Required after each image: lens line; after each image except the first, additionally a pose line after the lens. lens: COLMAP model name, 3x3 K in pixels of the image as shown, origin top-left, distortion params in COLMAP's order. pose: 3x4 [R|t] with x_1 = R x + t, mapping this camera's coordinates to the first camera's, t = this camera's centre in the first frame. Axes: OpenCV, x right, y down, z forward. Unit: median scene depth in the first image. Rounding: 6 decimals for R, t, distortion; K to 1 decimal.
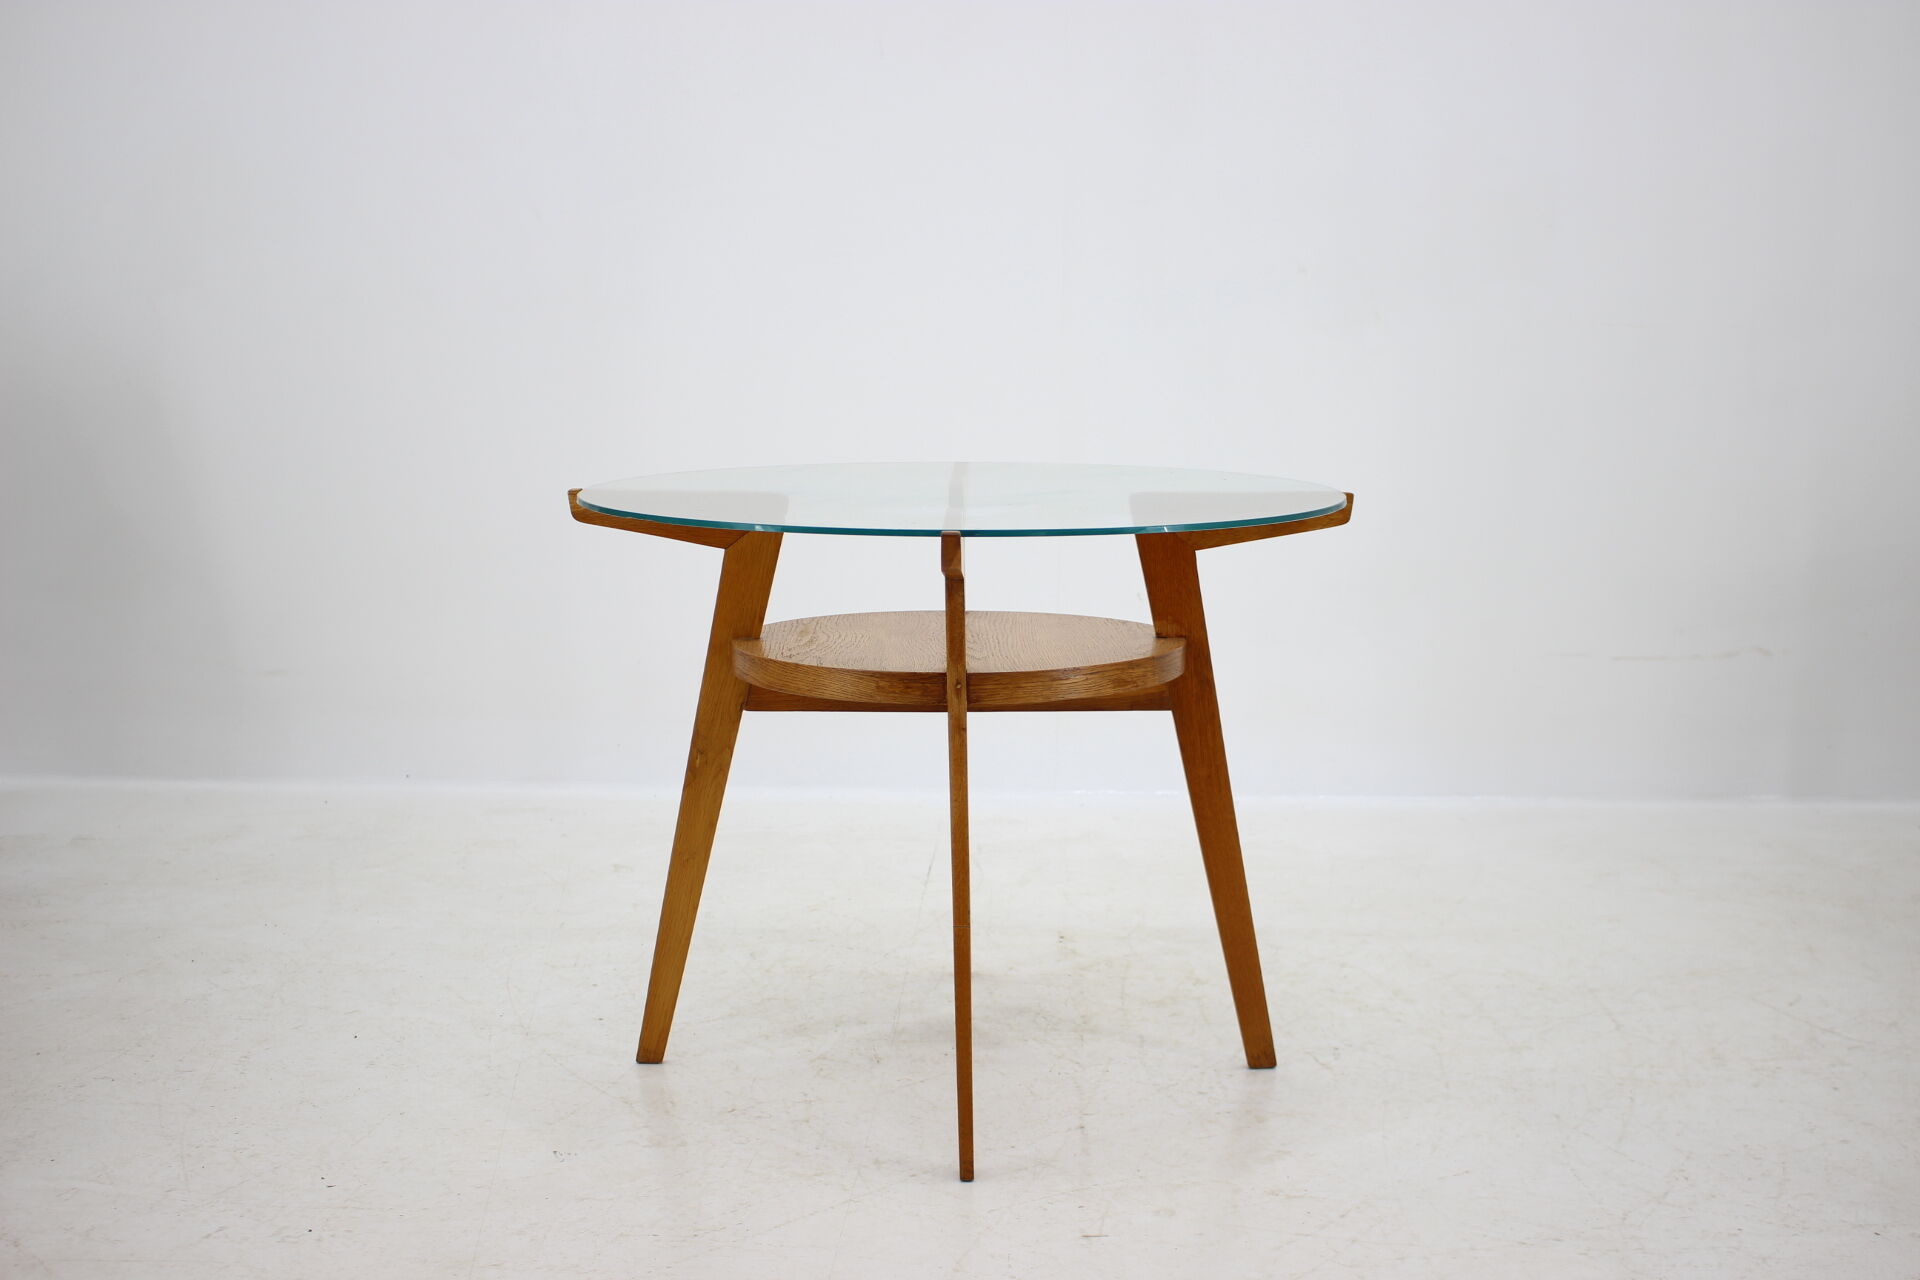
lens RADIAL K [[2305.0, 0, 960.0], [0, 2305.0, 640.0], [0, 0, 1]] dist [-0.081765, 0.025454]
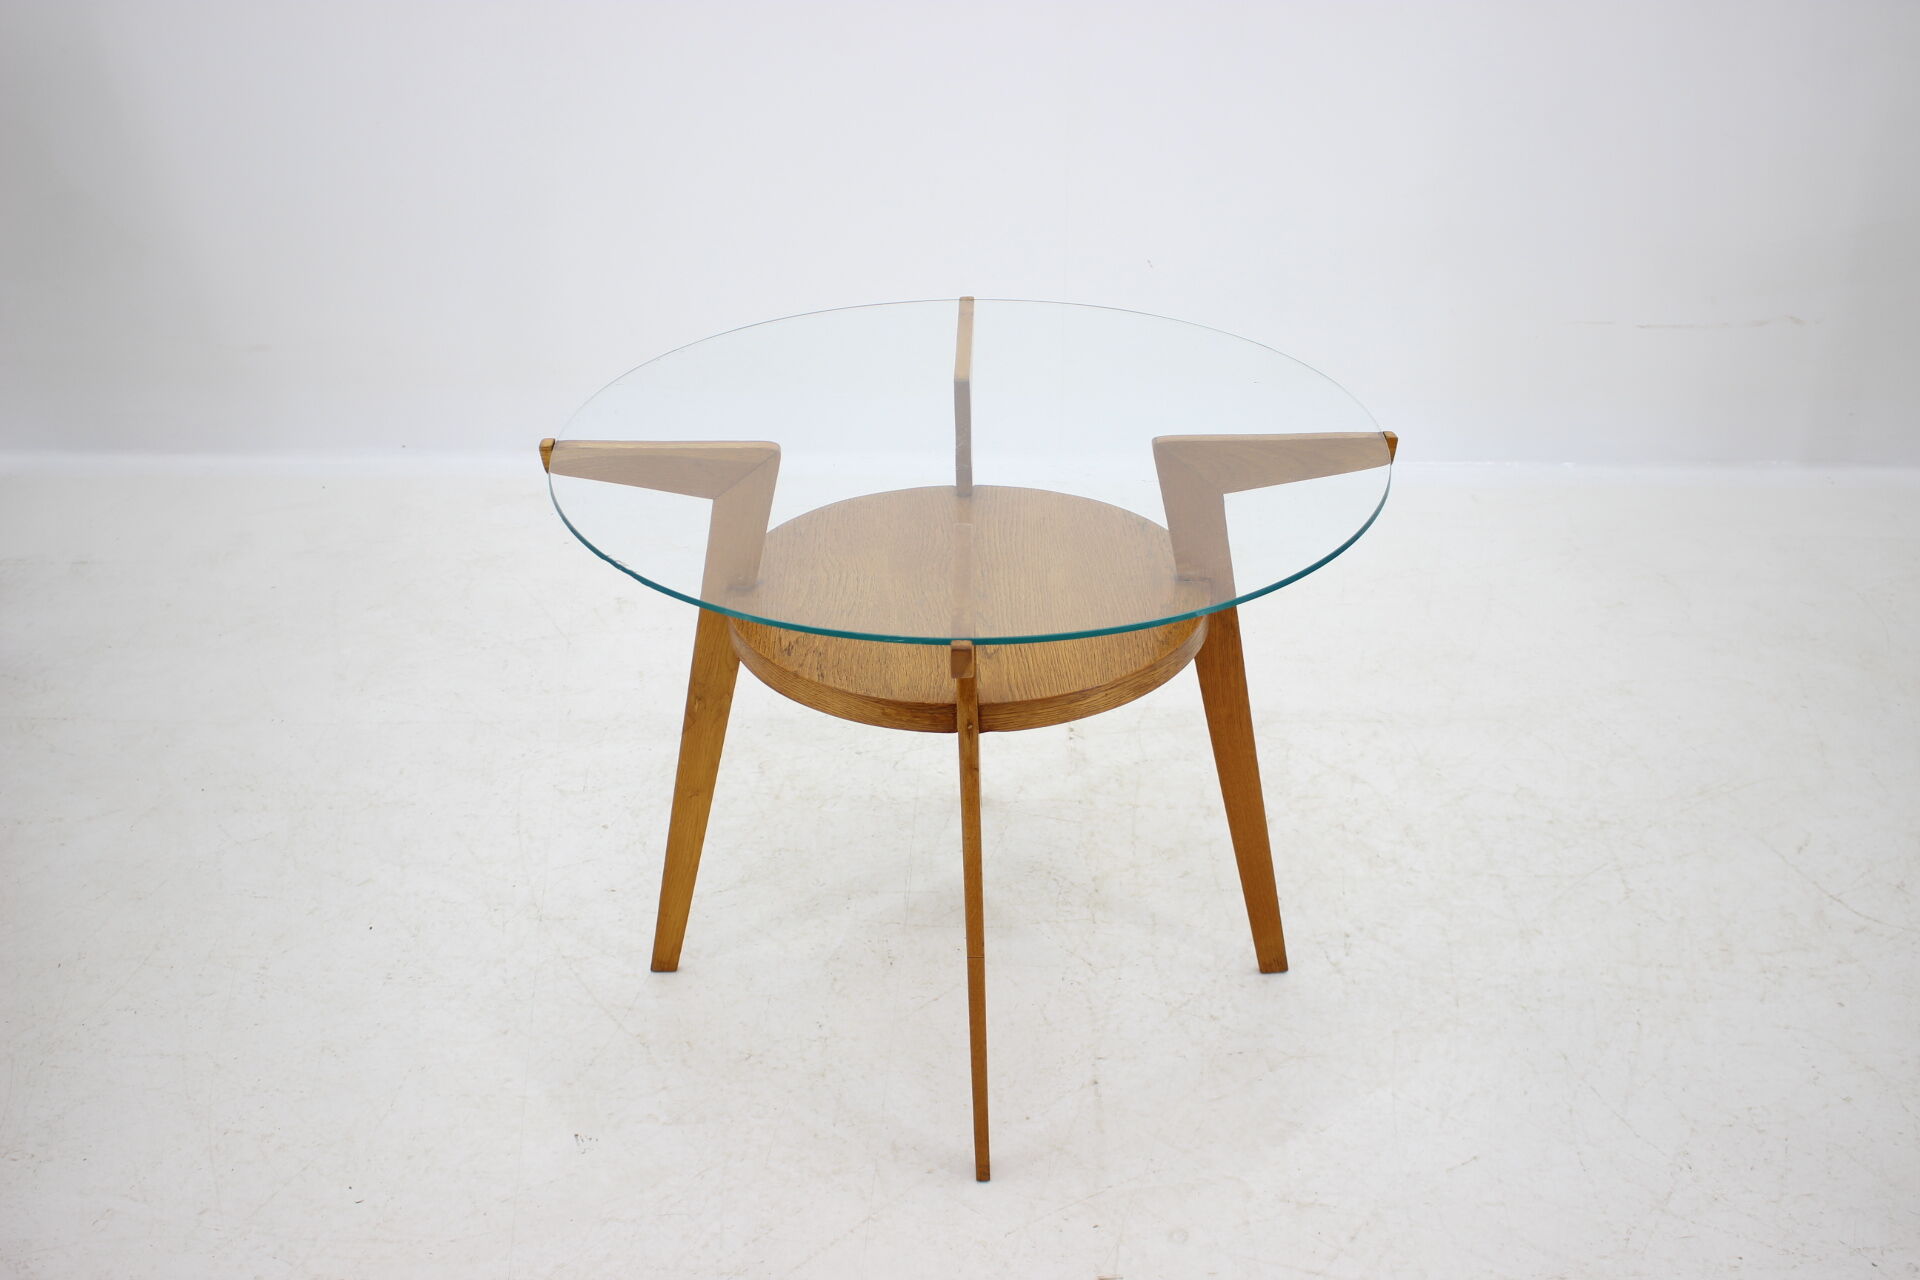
lens RADIAL K [[2164.0, 0, 960.0], [0, 2164.0, 640.0], [0, 0, 1]] dist [-0.089112, 0.045631]
pose [[0.999926, -0.012125, -0.001171, -0.002905], [0.011793, 0.939519, 0.342294, -0.280267], [-0.003050, -0.342283, 0.939592, 0.165651]]
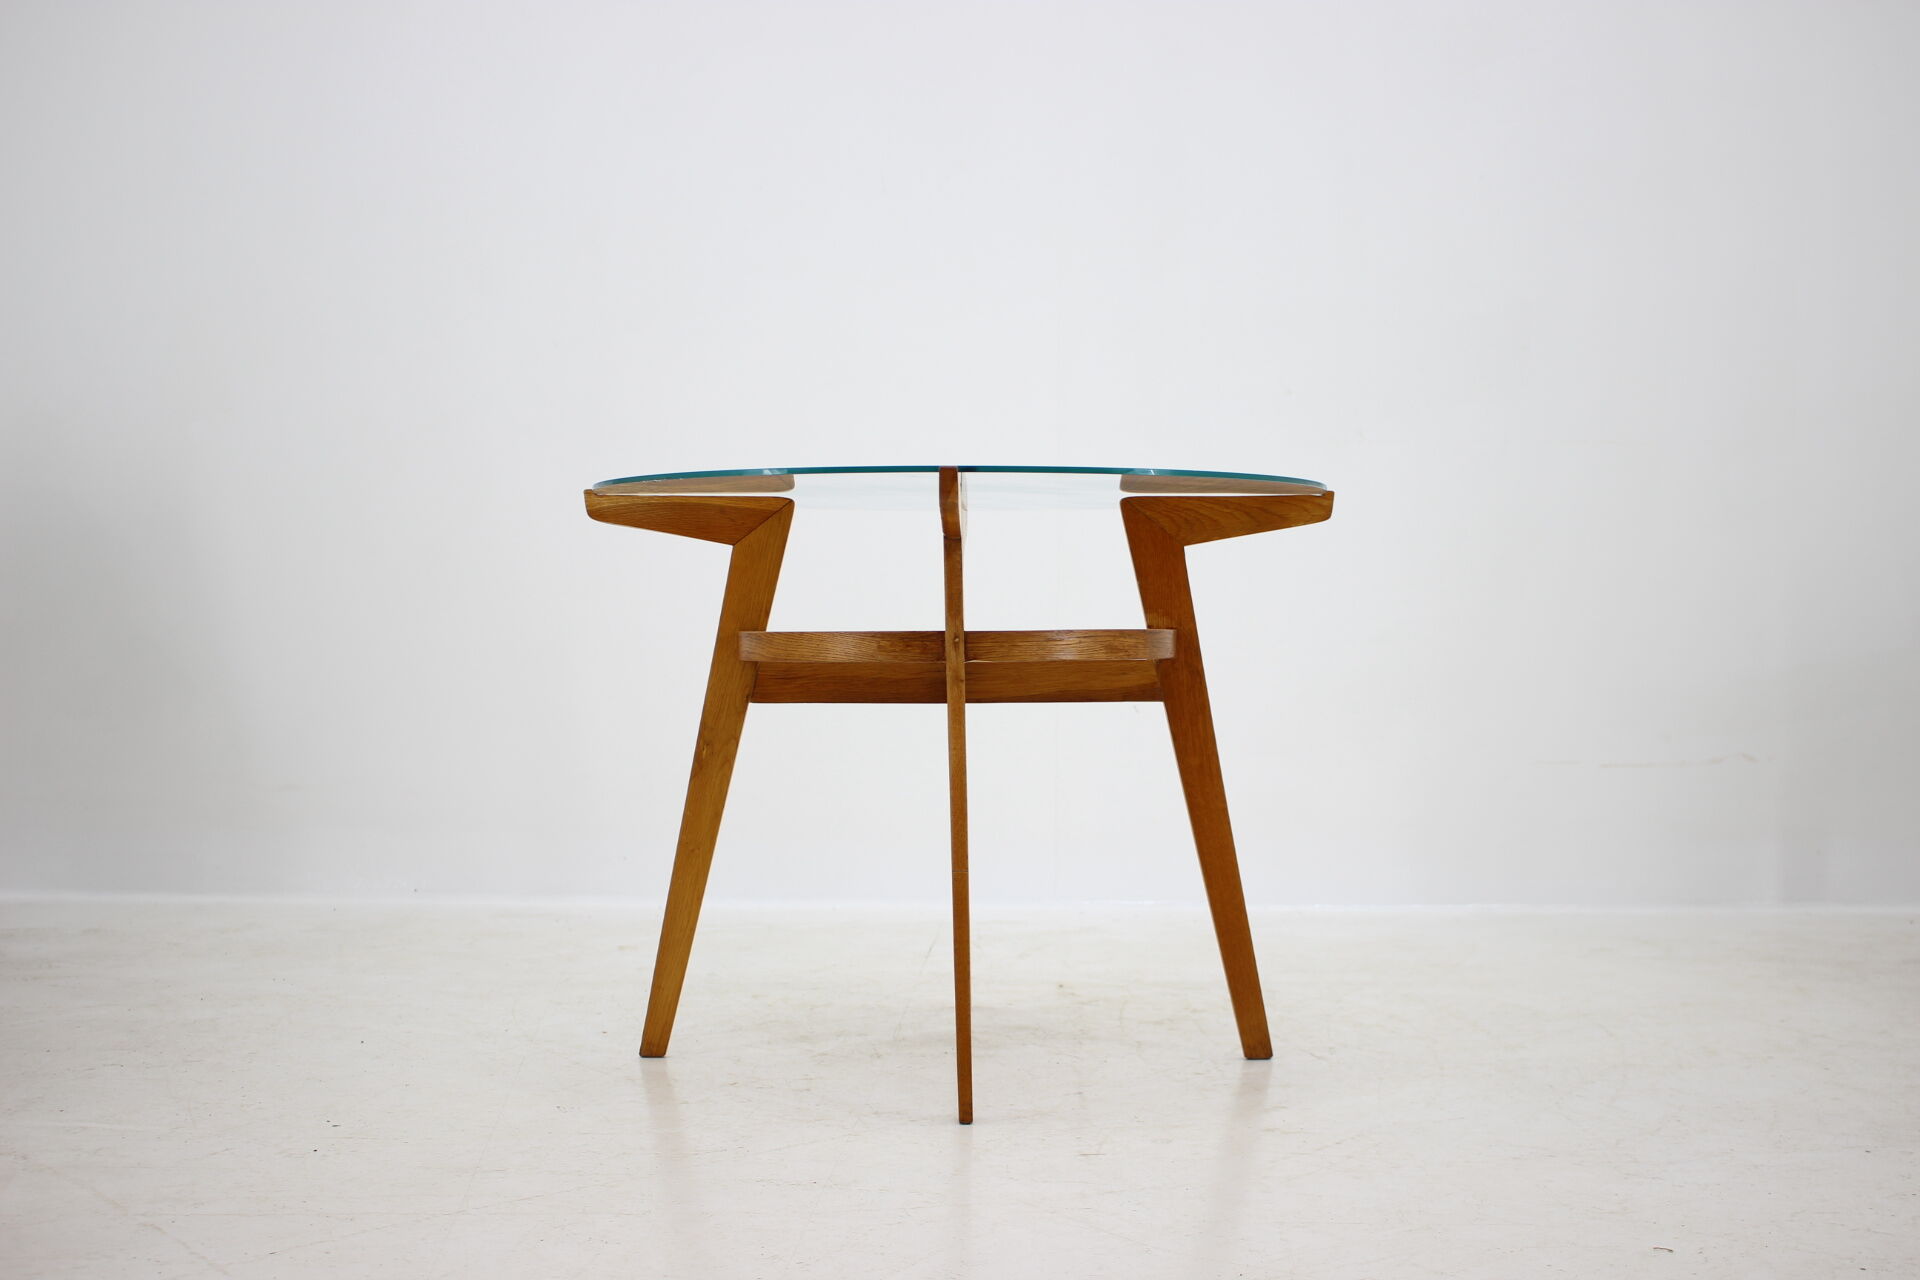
lens RADIAL K [[2305.0, 0, 960.0], [0, 2305.0, 640.0], [0, 0, 1]] dist [-0.081765, 0.025454]
pose [[0.999996, -0.002506, -0.001423, 0.002117], [0.002280, 0.989974, -0.141229, 0.148964], [0.001763, 0.141225, 0.989976, -0.027379]]
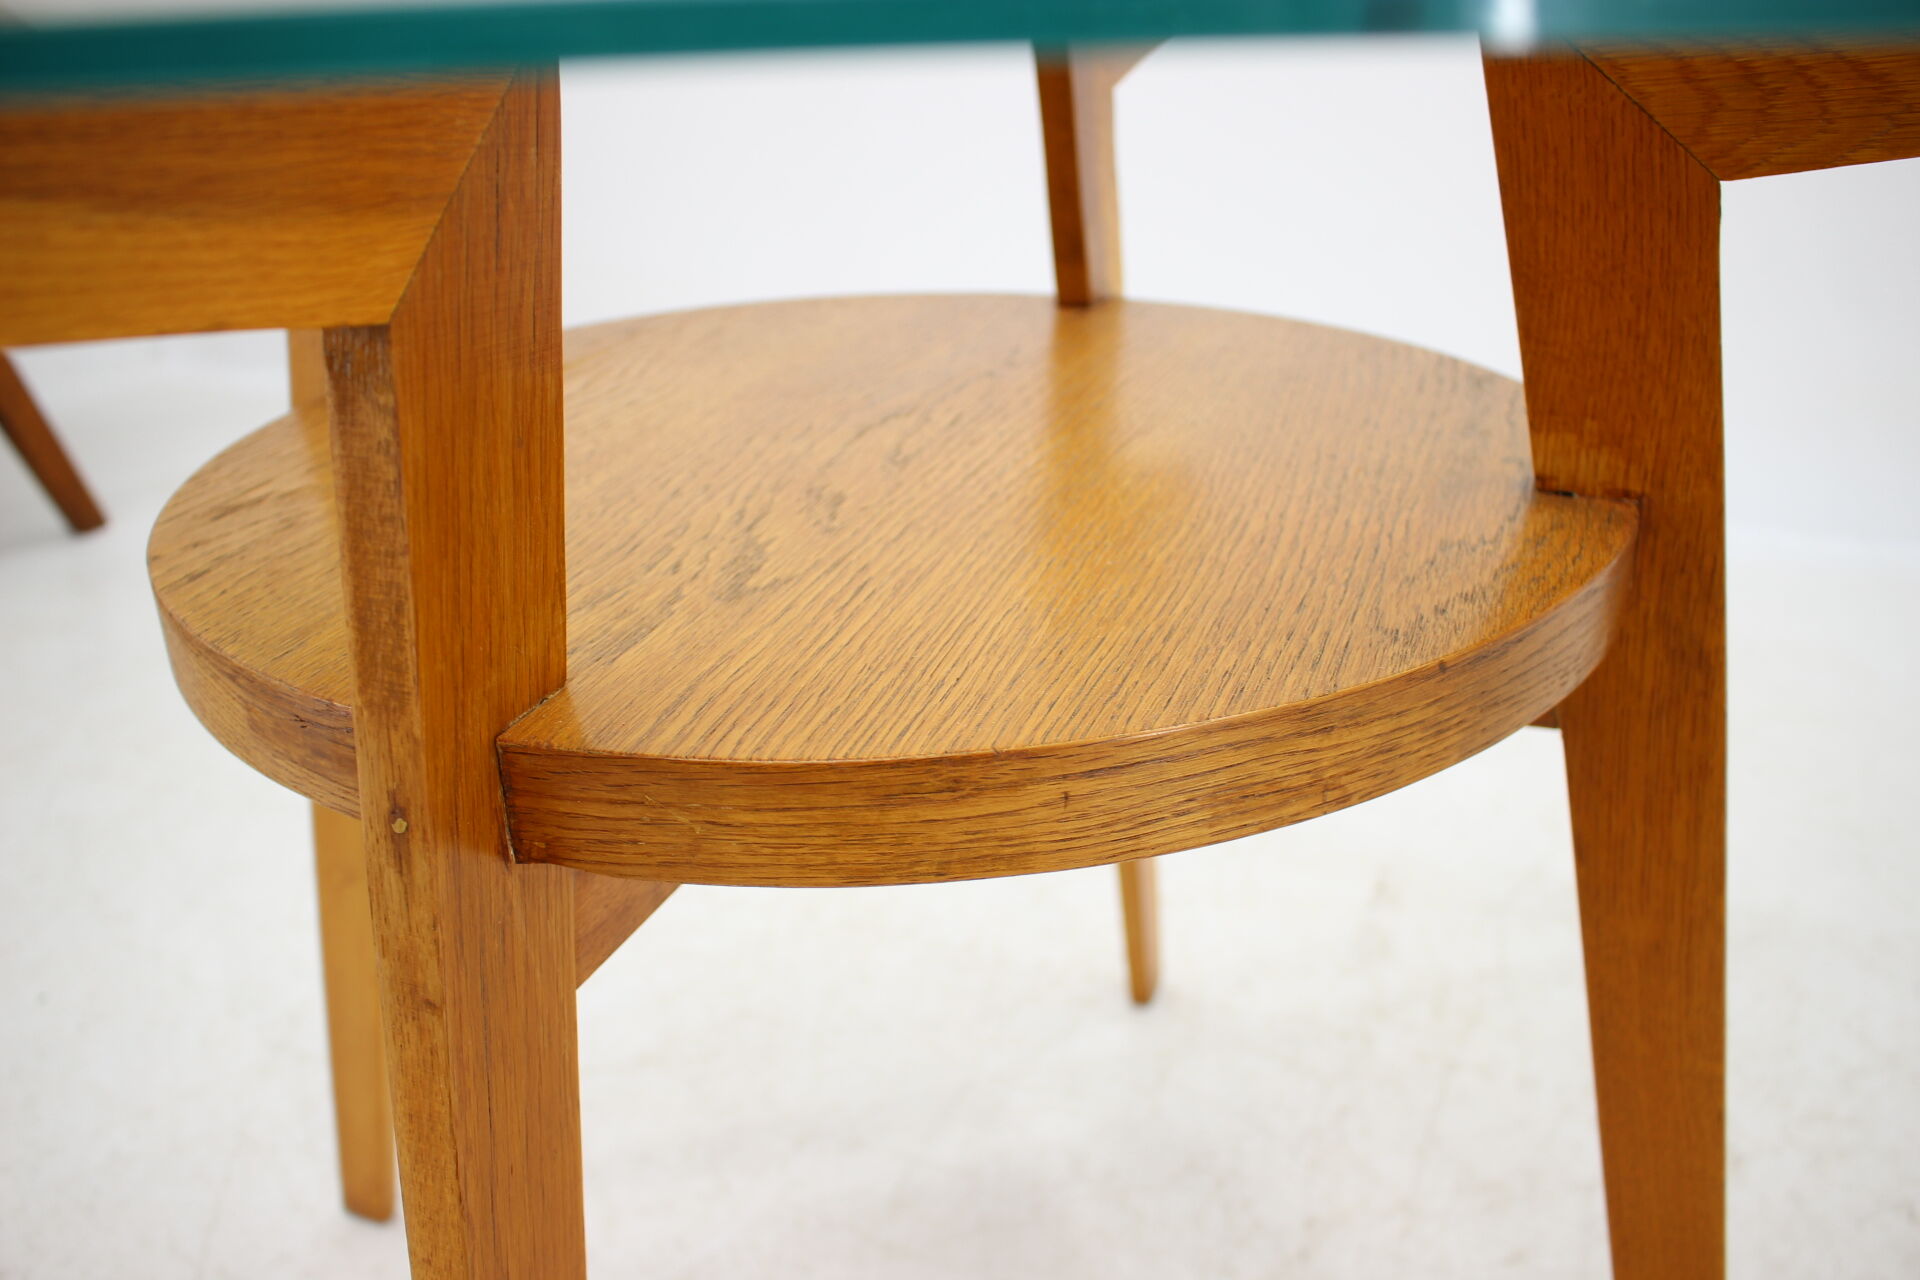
lens RADIAL K [[1563.9, 0, 960.0], [0, 1563.9, 640.0], [0, 0, 1]] dist [-0.062550, -0.001482]
pose [[0.934819, 0.114767, -0.336068, 0.085274], [-0.018535, 0.960818, 0.276561, -0.035313], [0.354640, -0.252306, 0.900318, 0.792883]]
